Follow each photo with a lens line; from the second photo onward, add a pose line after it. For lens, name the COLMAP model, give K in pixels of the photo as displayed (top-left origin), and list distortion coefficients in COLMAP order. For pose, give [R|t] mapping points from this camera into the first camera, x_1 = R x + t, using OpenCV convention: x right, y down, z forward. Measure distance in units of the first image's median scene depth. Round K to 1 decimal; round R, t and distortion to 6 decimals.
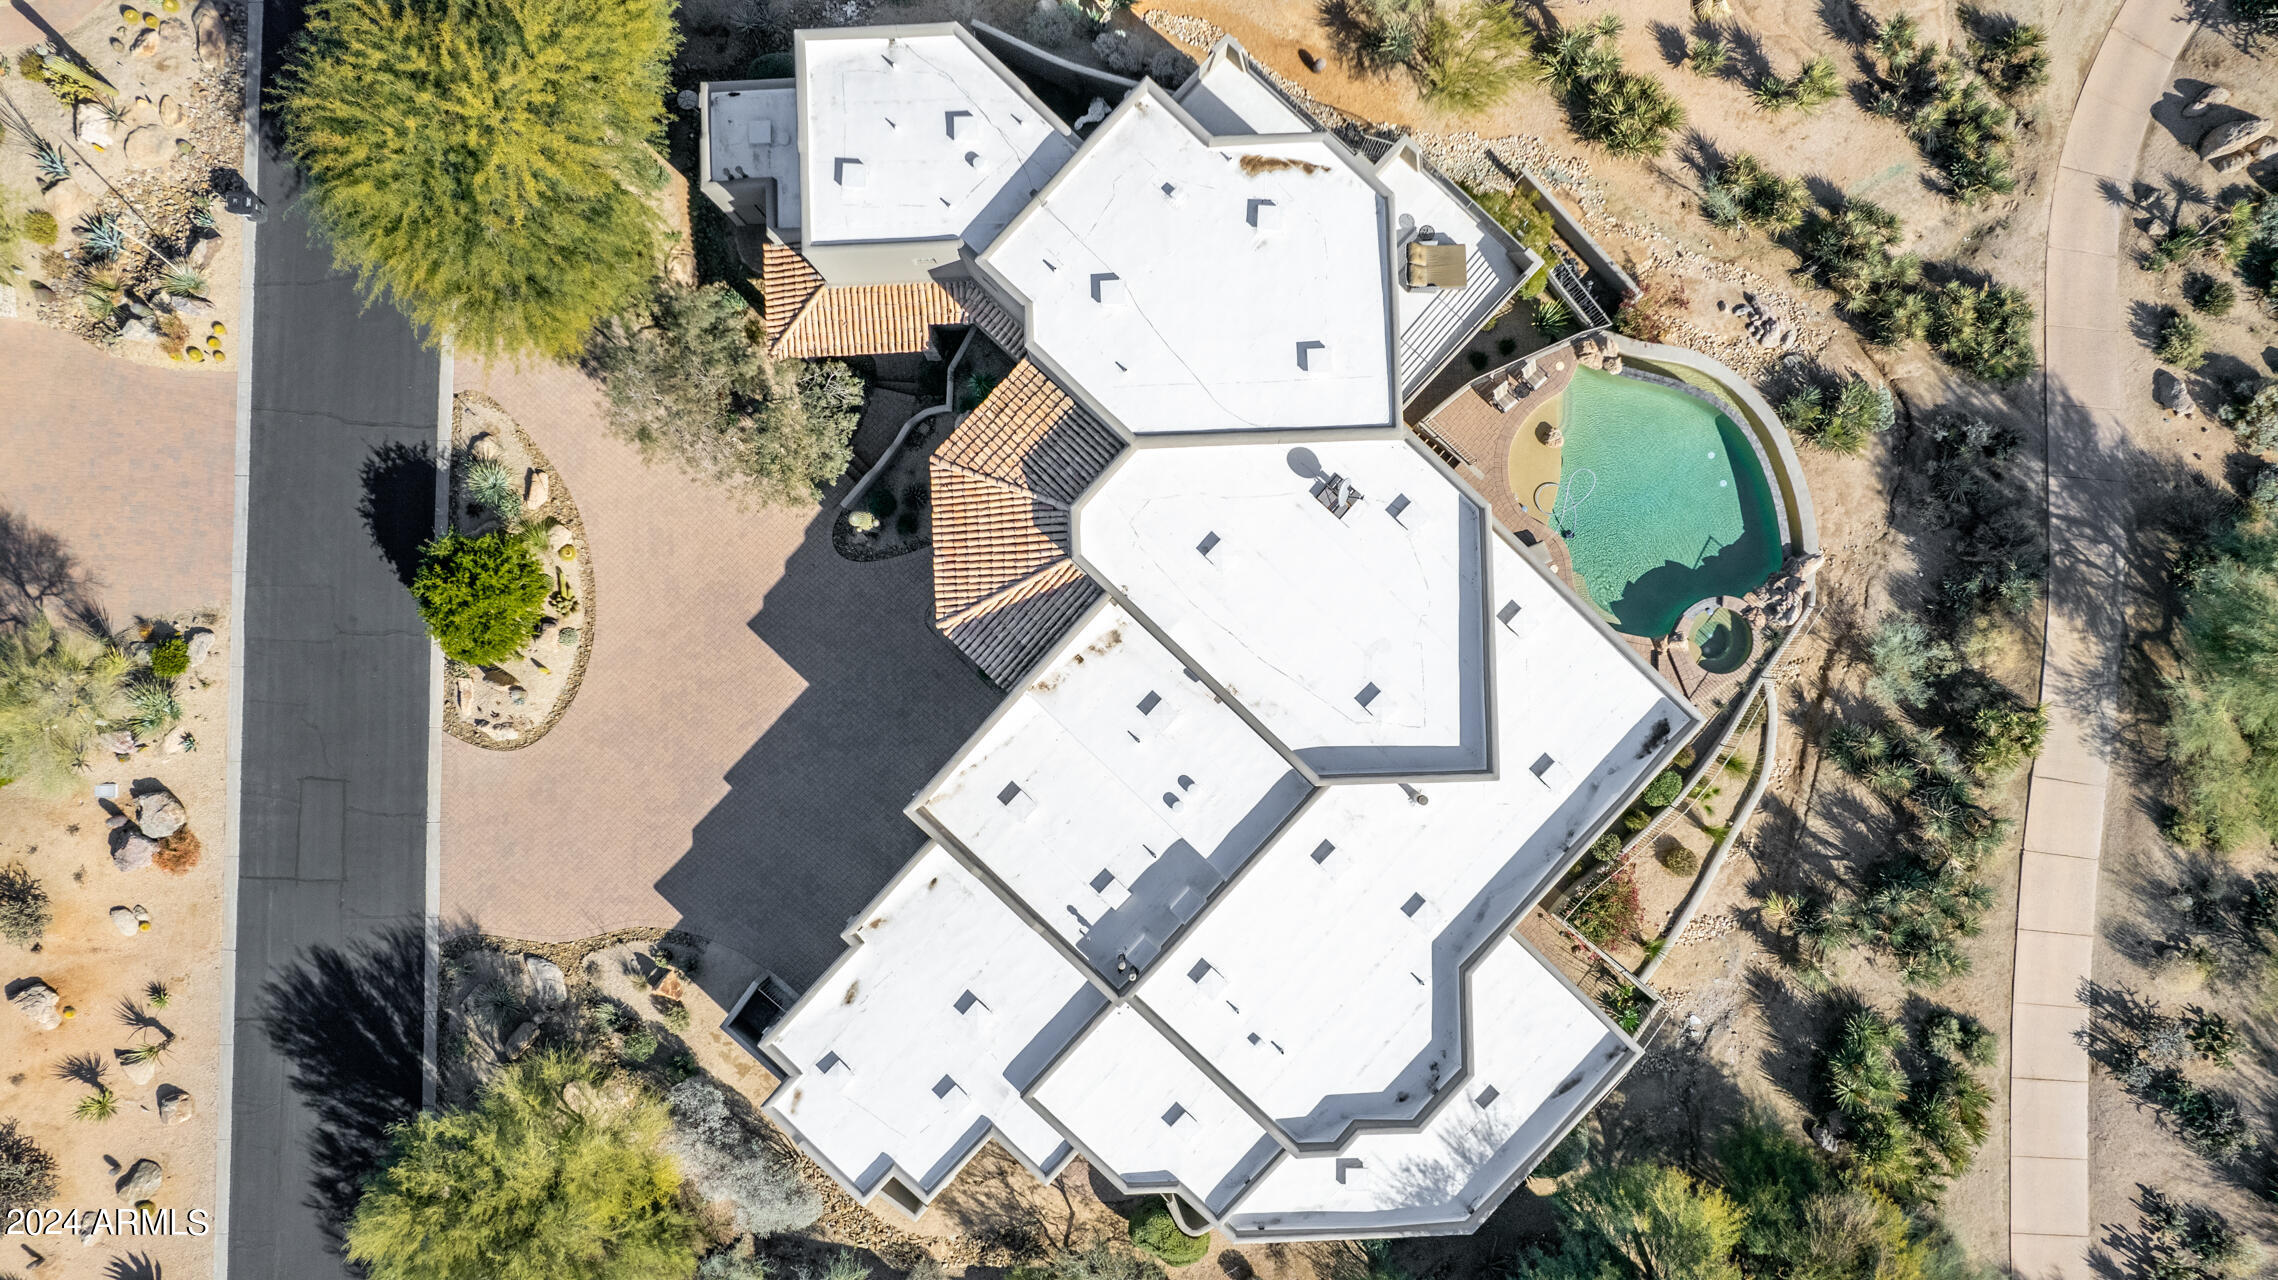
lens RADIAL K [[1506.4, 0, 1139.0], [0, 1506.4, 640.0], [0, 0, 1]] dist [-0.065913, 0.048751]
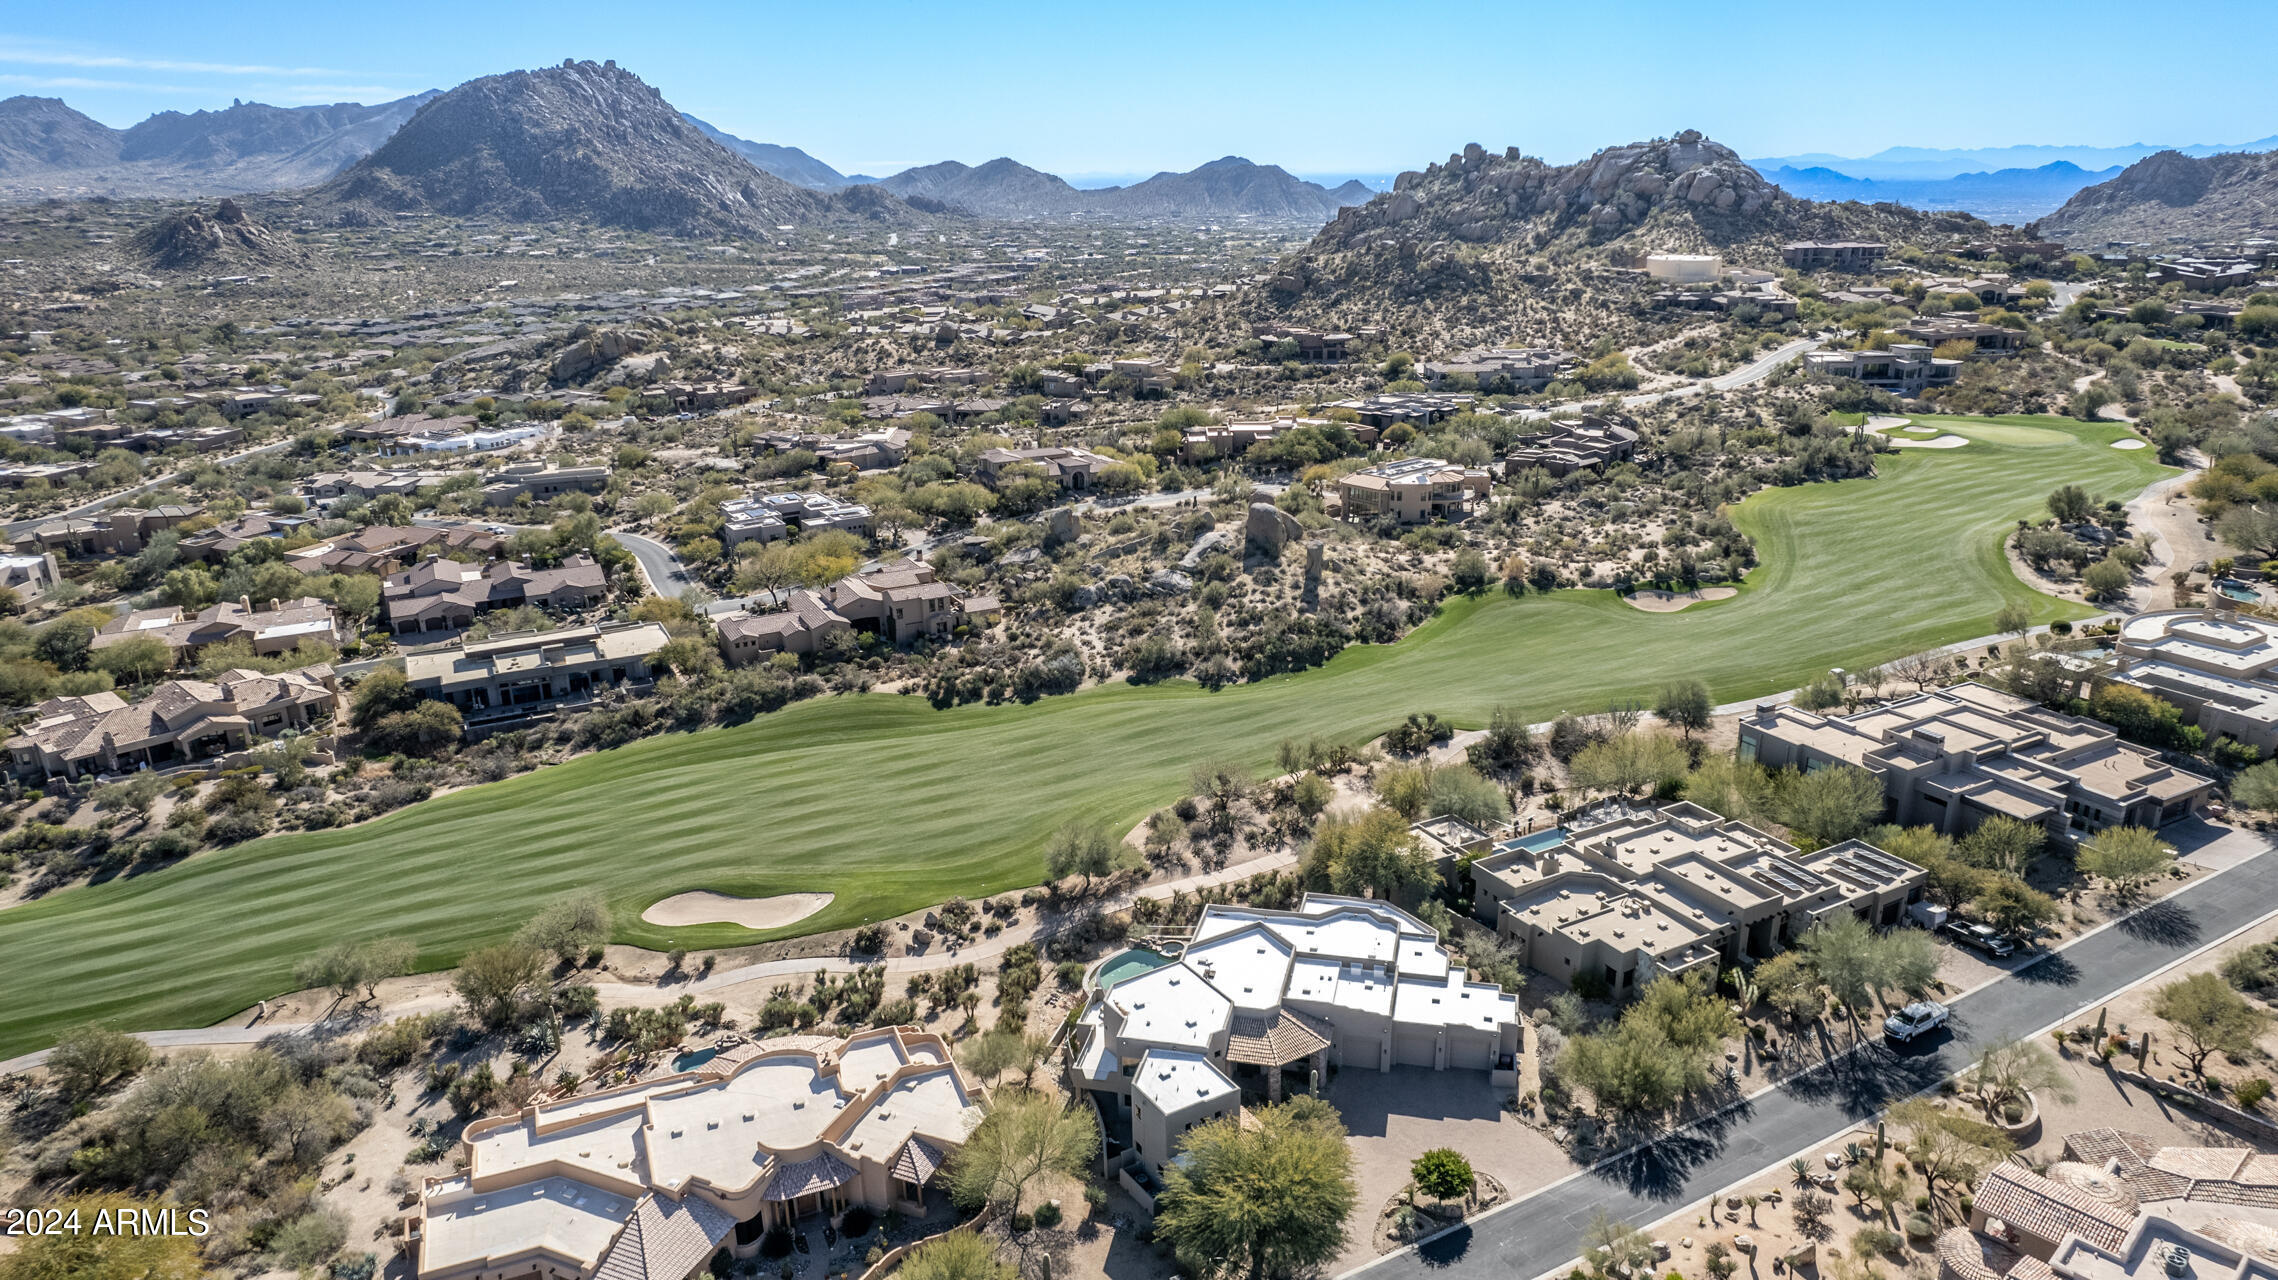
lens RADIAL K [[1481.9, 0, 1140.5], [0, 1481.9, 646.4], [0, 0, 1]] dist [-0.075994, 0.070875]
pose [[-0.493173, -0.255734, 0.831493, -1.753662], [0.869607, -0.171037, 0.463175, -1.243226], [0.023767, 0.951497, 0.306739, -0.410105]]
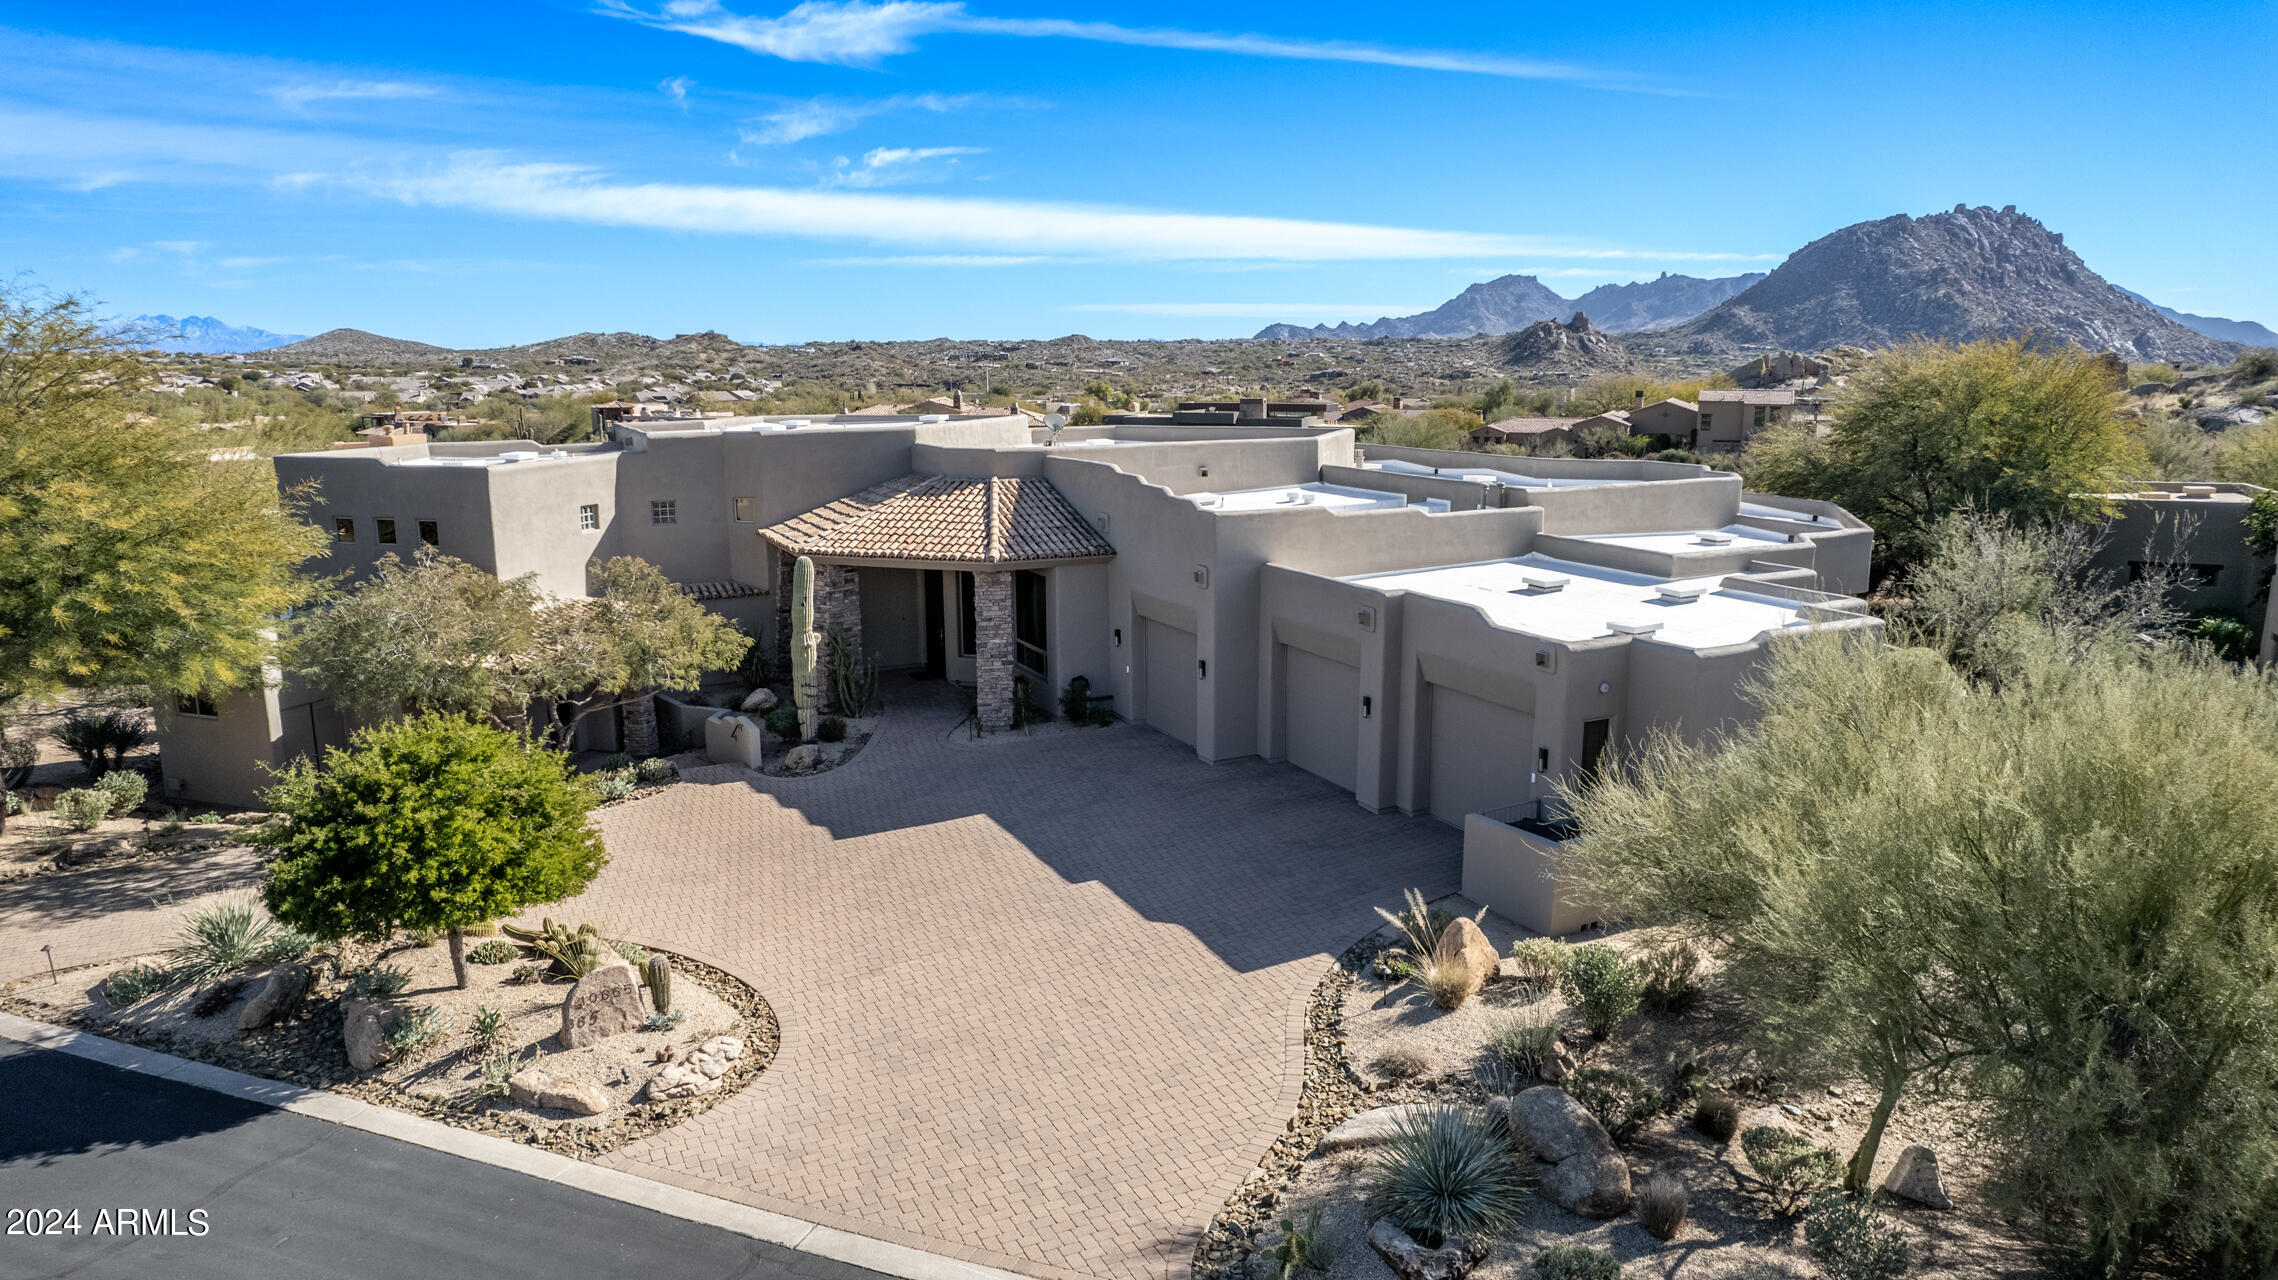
lens RADIAL K [[1455.3, 0, 1116.2], [0, 1455.3, 649.7], [0, 0, 1]] dist [-0.094266, 0.068476]
pose [[0.368111, -0.176798, 0.912818, -0.764921], [0.929768, 0.064589, -0.362436, 0.290518], [0.005120, 0.982126, 0.188157, 0.828695]]
